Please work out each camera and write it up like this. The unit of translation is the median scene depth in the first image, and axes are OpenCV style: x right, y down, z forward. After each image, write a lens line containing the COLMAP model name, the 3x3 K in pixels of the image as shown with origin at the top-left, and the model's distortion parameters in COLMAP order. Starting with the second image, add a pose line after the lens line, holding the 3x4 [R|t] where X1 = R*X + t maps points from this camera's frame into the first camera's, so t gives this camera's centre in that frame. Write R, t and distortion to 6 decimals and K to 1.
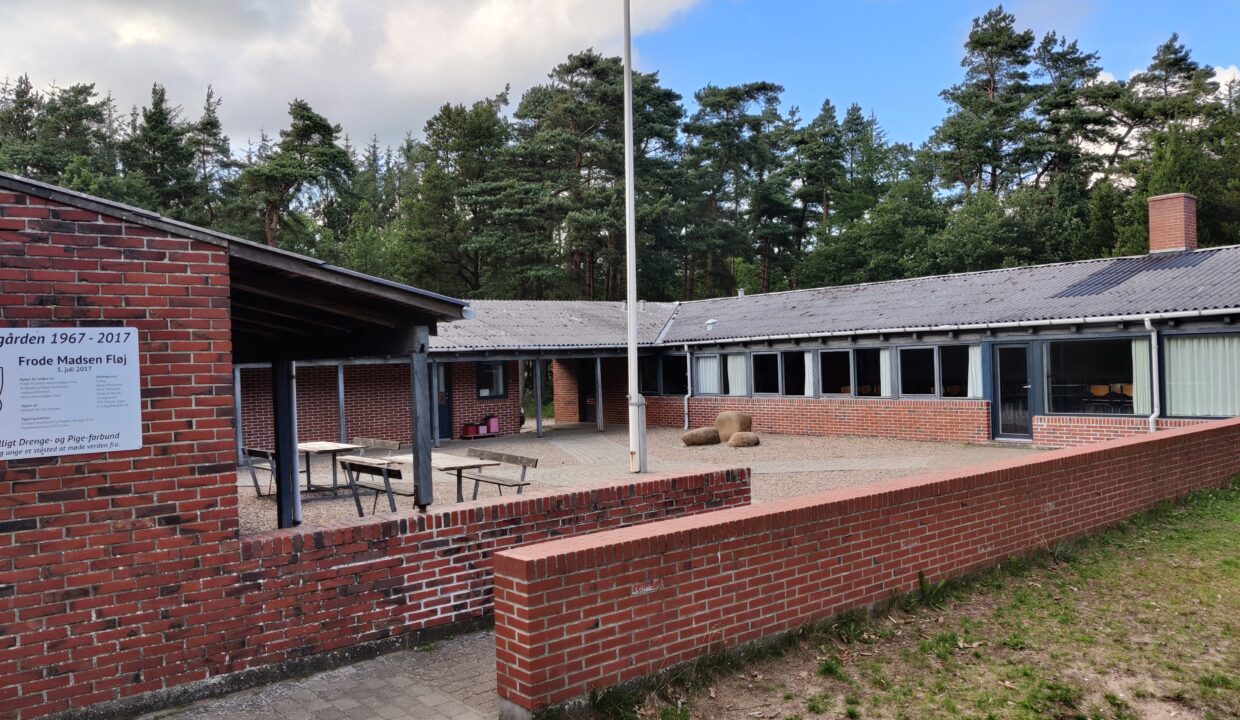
lens RADIAL K [[902.1, 0, 620.0], [0, 902.1, 360.0], [0, 0, 1]] dist [0.003992, 0.000601]
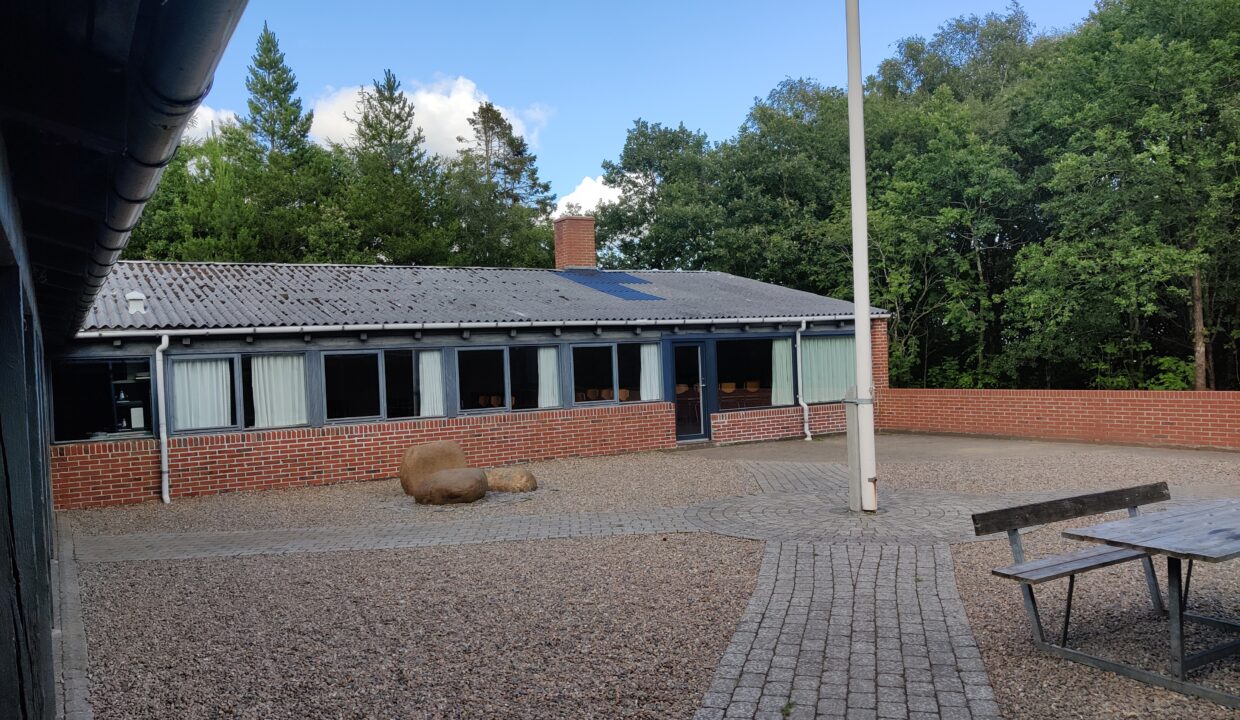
lens RADIAL K [[902.1, 0, 620.0], [0, 902.1, 360.0], [0, 0, 1]] dist [0.003992, 0.000601]
pose [[0.183359, 0.013724, 0.982950, -0.479867], [0.025761, 0.999492, -0.018760, 0.016403], [-0.982708, 0.028761, 0.182912, 0.811848]]
